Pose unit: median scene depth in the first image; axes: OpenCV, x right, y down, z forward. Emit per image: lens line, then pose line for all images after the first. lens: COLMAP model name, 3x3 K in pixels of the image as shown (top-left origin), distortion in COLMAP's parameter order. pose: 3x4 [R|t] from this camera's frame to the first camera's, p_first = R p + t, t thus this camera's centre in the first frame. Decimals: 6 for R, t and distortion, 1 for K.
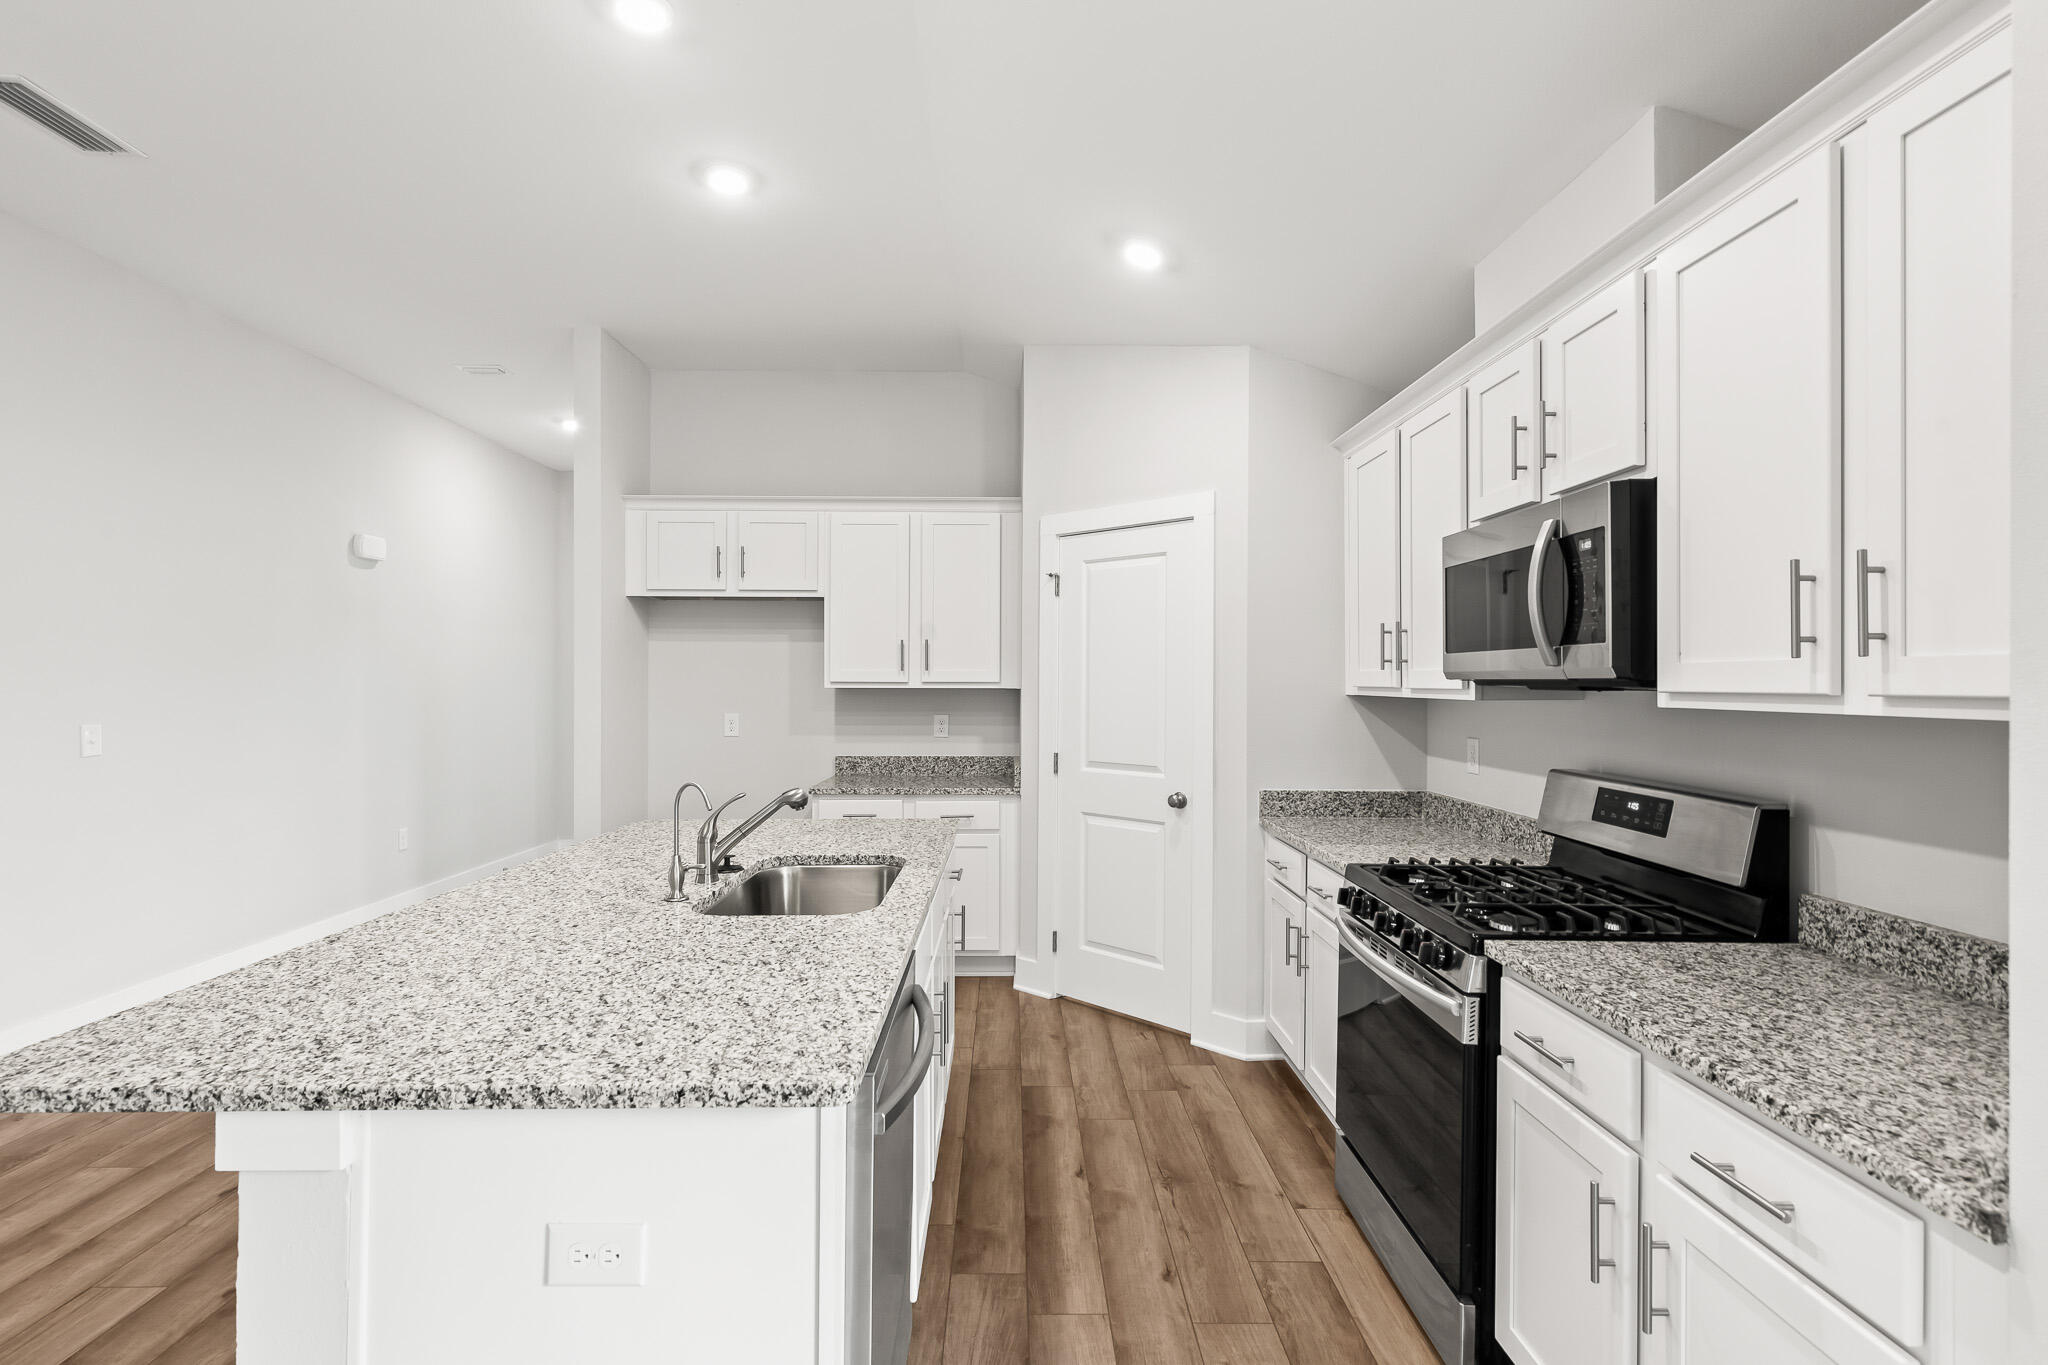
lens RADIAL K [[971.2, 0, 1017.2], [0, 971.2, 692.5], [0, 0, 1]] dist [0.002714, 0.000513]
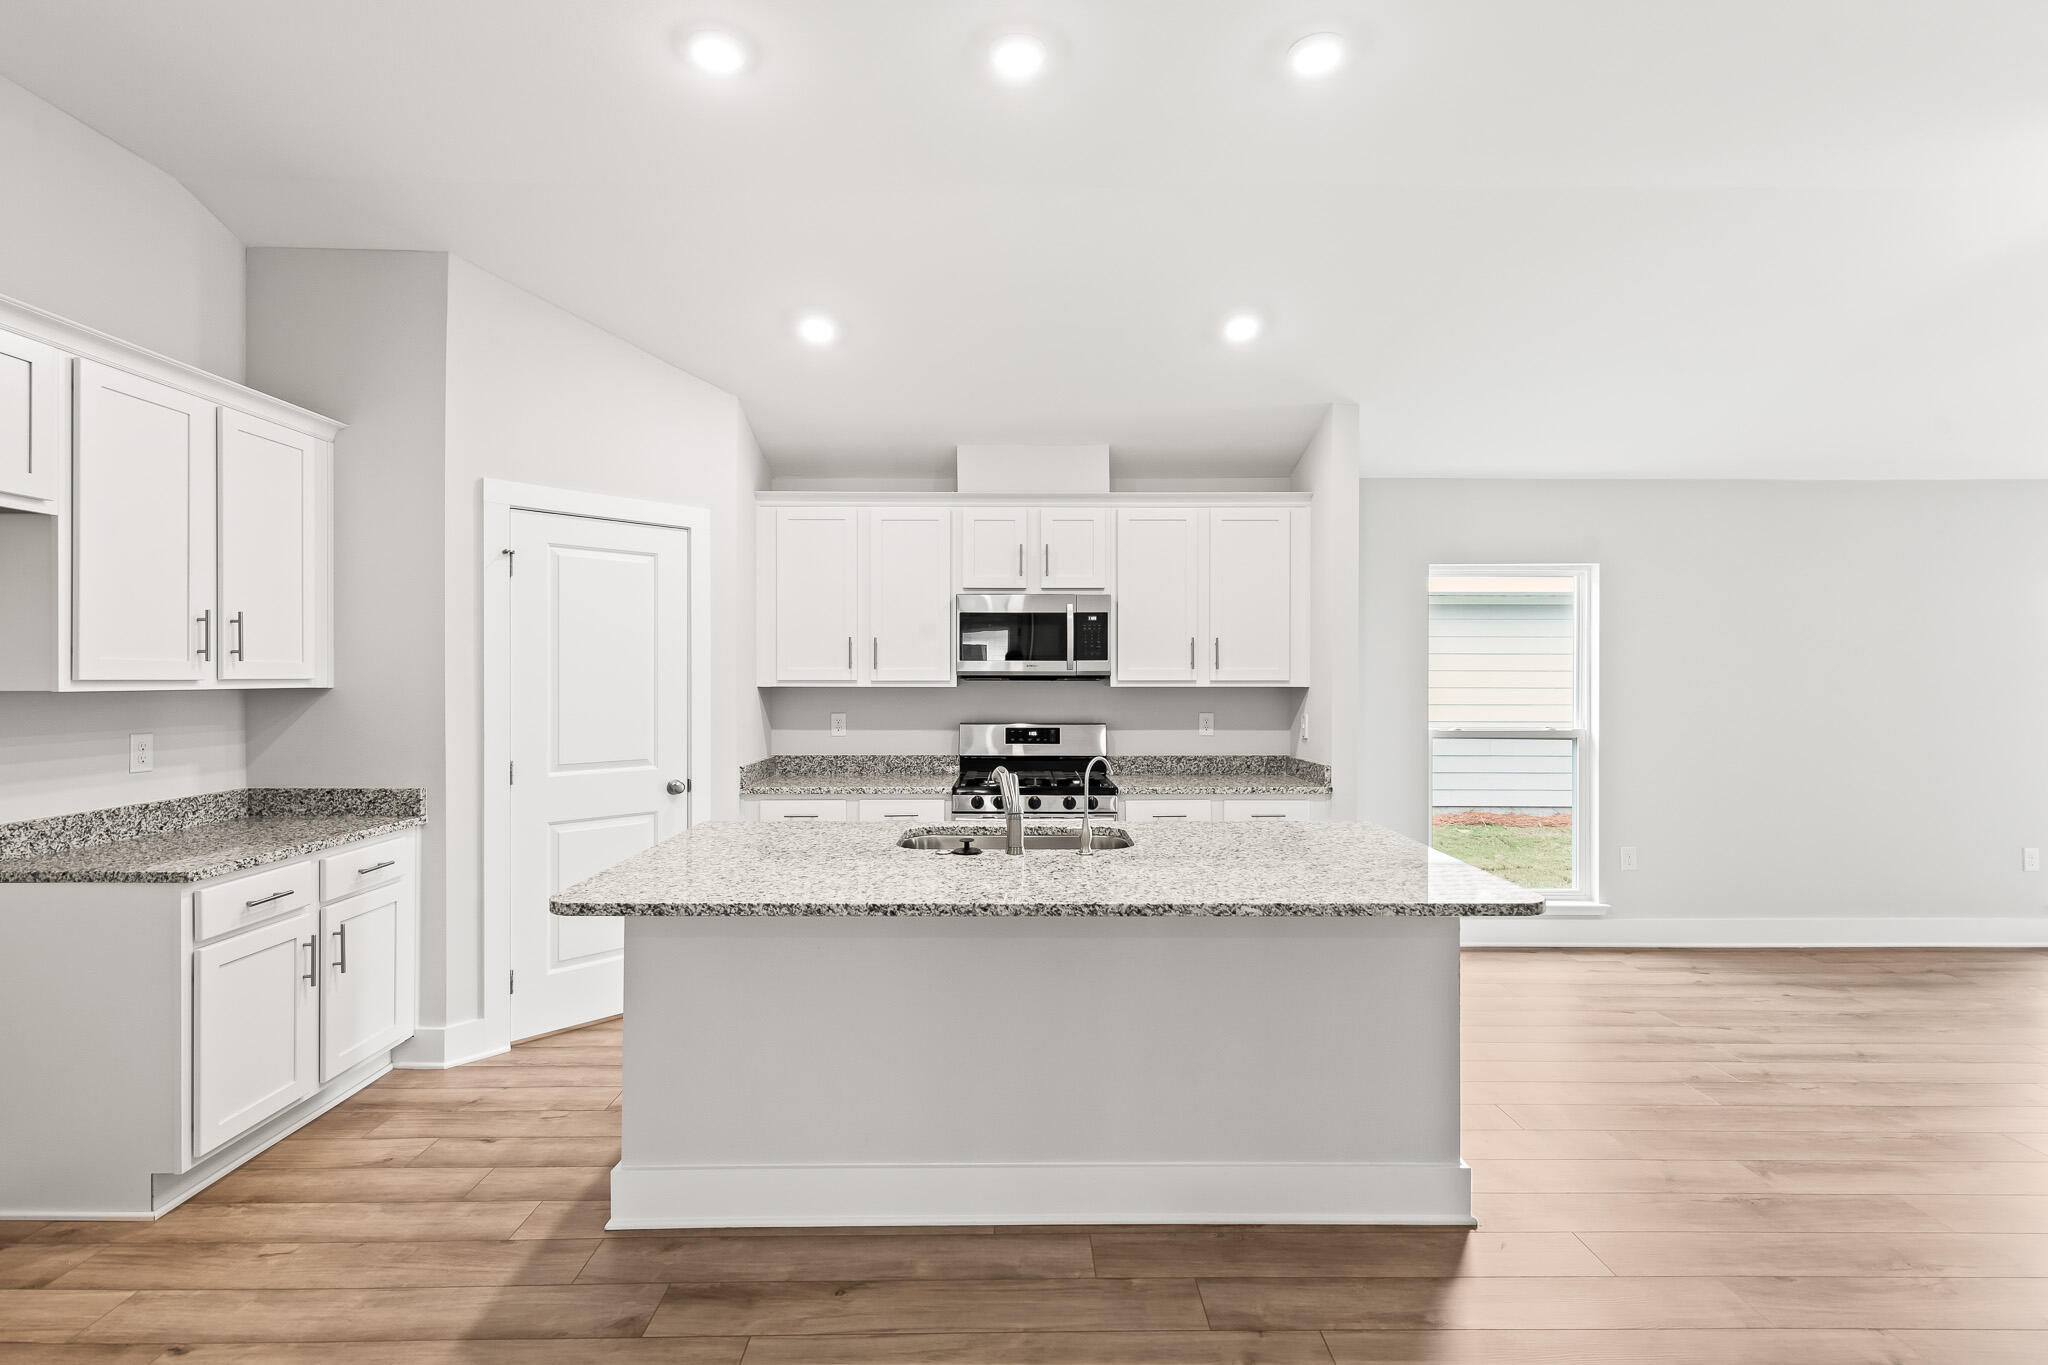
lens RADIAL K [[958.2, 0, 1004.0], [0, 958.2, 676.8], [0, 0, 1]] dist [-0.000850, -0.000529]
pose [[-0.000666, -0.004905, 0.999988, -0.880111], [0.010774, 0.999930, 0.004912, -0.012466], [-0.999942, 0.010777, -0.000613, 0.619530]]
